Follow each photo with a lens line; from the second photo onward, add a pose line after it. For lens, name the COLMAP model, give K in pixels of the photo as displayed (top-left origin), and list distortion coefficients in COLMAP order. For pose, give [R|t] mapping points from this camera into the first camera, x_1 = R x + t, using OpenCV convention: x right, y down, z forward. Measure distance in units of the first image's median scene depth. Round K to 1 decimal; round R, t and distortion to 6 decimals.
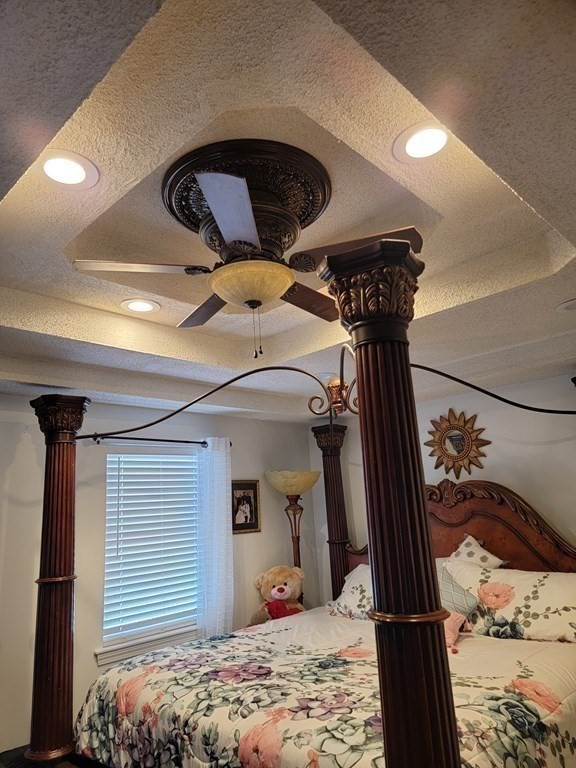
lens RADIAL K [[538.4, 0, 276.0], [0, 538.4, 390.0], [0, 0, 1]] dist [0.113230, -0.084723]
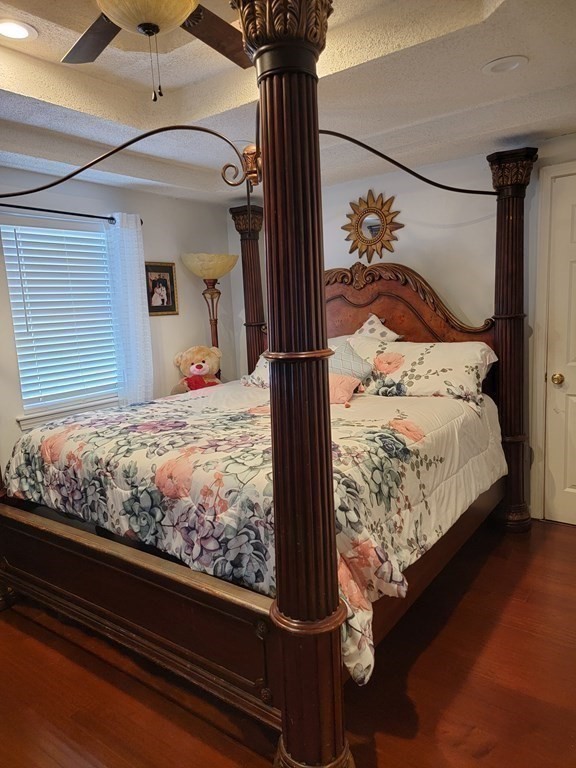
lens RADIAL K [[539.7, 0, 283.1], [0, 539.7, 382.1], [0, 0, 1]] dist [0.112477, -0.087389]
pose [[0.989223, -0.014389, 0.145711, 0.022317], [-0.036254, 0.940102, 0.338959, 0.041323], [-0.141861, -0.340588, 0.929449, -0.018025]]
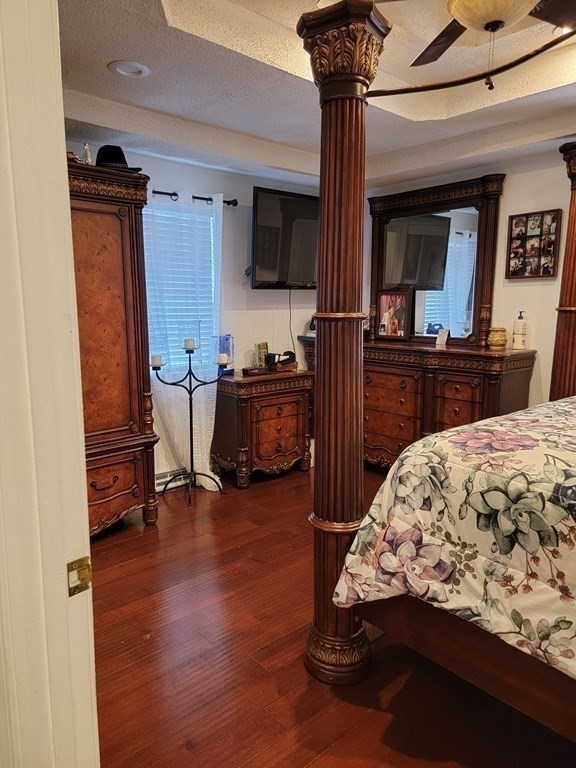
lens RADIAL K [[539.7, 0, 283.1], [0, 539.7, 382.1], [0, 0, 1]] dist [0.112477, -0.087389]
pose [[-0.058534, 0.201542, -0.977729, 0.789949], [0.213777, 0.959219, 0.184928, 0.132340], [0.975127, -0.198192, -0.099232, 0.458754]]
